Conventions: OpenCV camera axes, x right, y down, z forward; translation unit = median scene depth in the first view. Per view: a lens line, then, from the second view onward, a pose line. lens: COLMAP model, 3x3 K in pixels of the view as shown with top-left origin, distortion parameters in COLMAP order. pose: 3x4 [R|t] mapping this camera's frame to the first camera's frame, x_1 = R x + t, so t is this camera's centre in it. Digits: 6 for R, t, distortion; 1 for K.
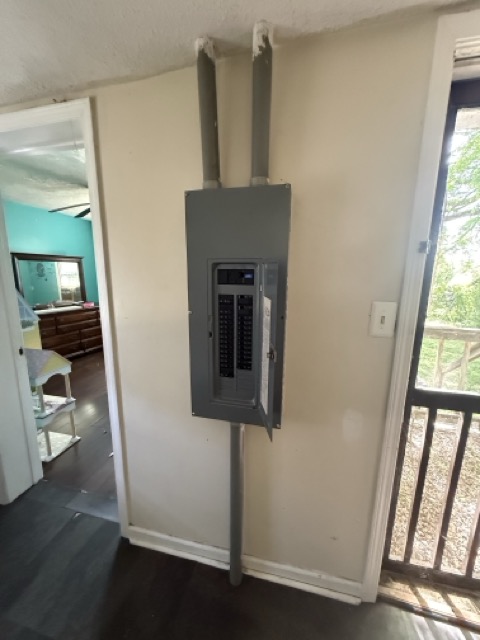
lens RADIAL K [[255.2, 0, 240.0], [0, 255.2, 320.0], [0, 0, 1]] dist [-0.001281, -0.000395]
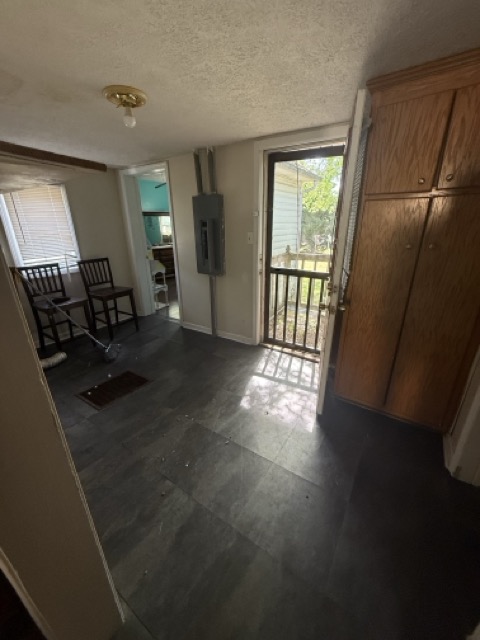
lens RADIAL K [[255.2, 0, 240.0], [0, 255.2, 320.0], [0, 0, 1]] dist [-0.001281, -0.000395]
pose [[0.945600, 0.100516, -0.309415, 0.344041], [-0.041366, 0.980502, 0.192106, 0.085629], [0.322692, -0.168856, 0.931320, -0.468636]]
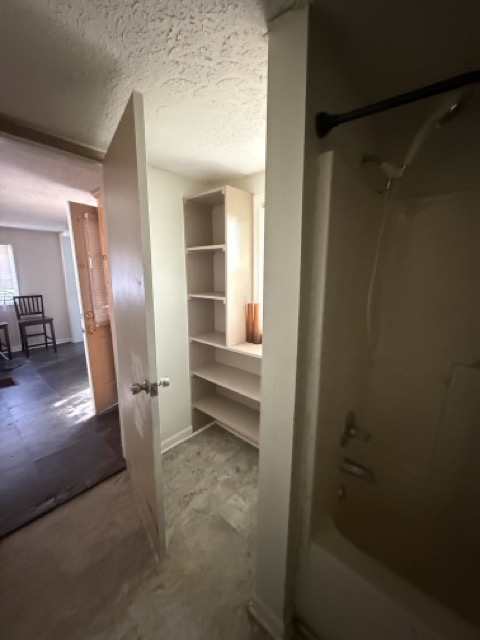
lens RADIAL K [[255.2, 0, 240.0], [0, 255.2, 320.0], [0, 0, 1]] dist [-0.001281, -0.000395]
pose [[0.892916, 0.073952, -0.444109, 0.969123], [-0.073625, 0.997123, 0.018008, 0.089615], [0.444163, 0.016618, 0.895792, -0.394658]]
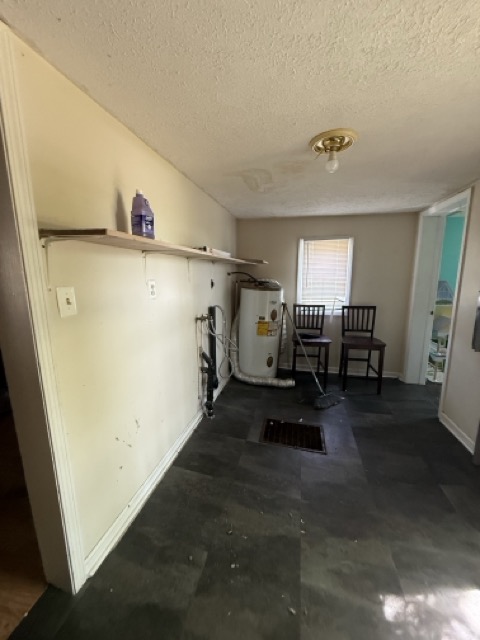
lens RADIAL K [[255.2, 0, 240.0], [0, 255.2, 320.0], [0, 0, 1]] dist [-0.001281, -0.000395]
pose [[0.011132, 0.171629, -0.985099, 0.425287], [-0.165972, 0.971812, 0.167439, 0.039209], [0.986068, 0.161634, 0.039304, -0.202991]]
